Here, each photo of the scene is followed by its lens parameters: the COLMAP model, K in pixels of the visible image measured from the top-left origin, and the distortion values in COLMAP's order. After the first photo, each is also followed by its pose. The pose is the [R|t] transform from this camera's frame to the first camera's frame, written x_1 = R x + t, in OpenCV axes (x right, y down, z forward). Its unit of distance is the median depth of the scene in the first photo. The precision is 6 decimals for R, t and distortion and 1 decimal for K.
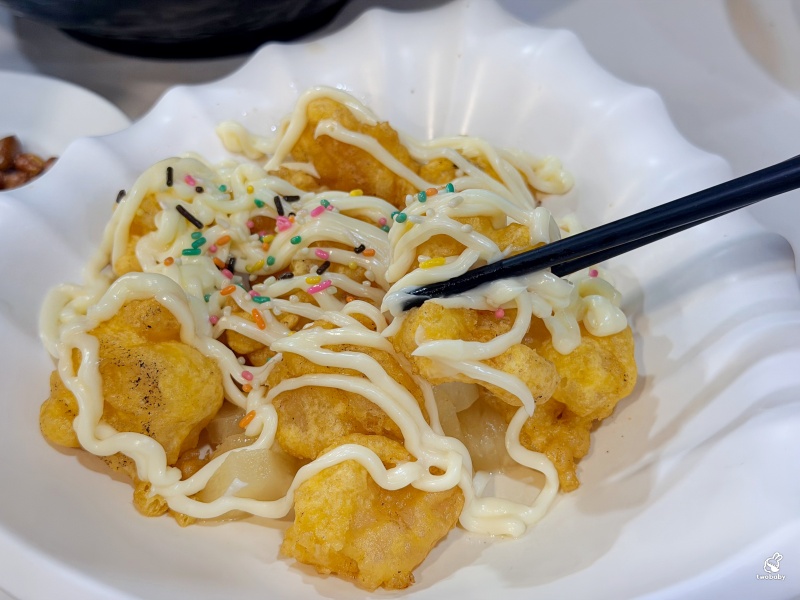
lens RADIAL K [[1127.6, 0, 400.0], [0, 1127.6, 300.0], [0, 0, 1]] dist [0.028350, 0.019708]
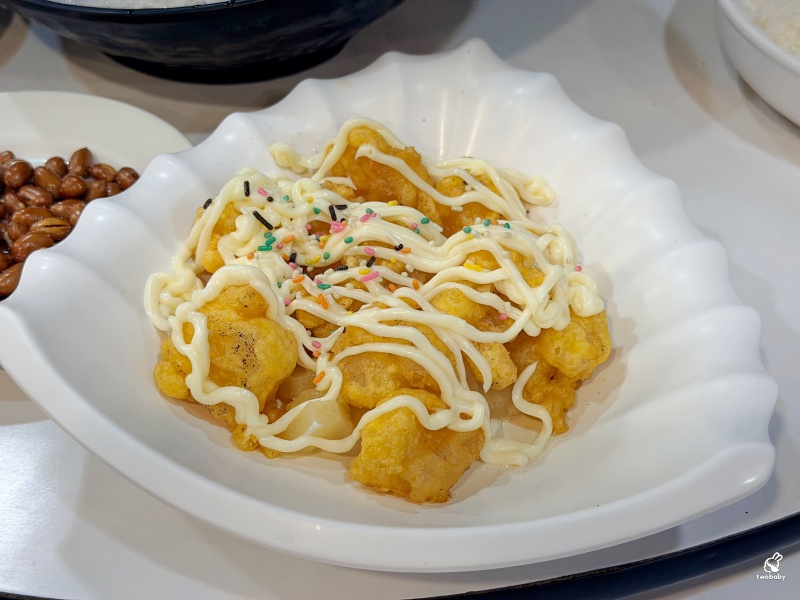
lens RADIAL K [[1111.5, 0, 400.0], [0, 1111.5, 300.0], [0, 0, 1]] dist [-0.012940, -0.003632]
pose [[0.997502, 0.008887, 0.070072, -0.128999], [-0.009342, 0.999937, 0.006171, 0.006955], [-0.070013, -0.006810, 0.997523, -0.279829]]
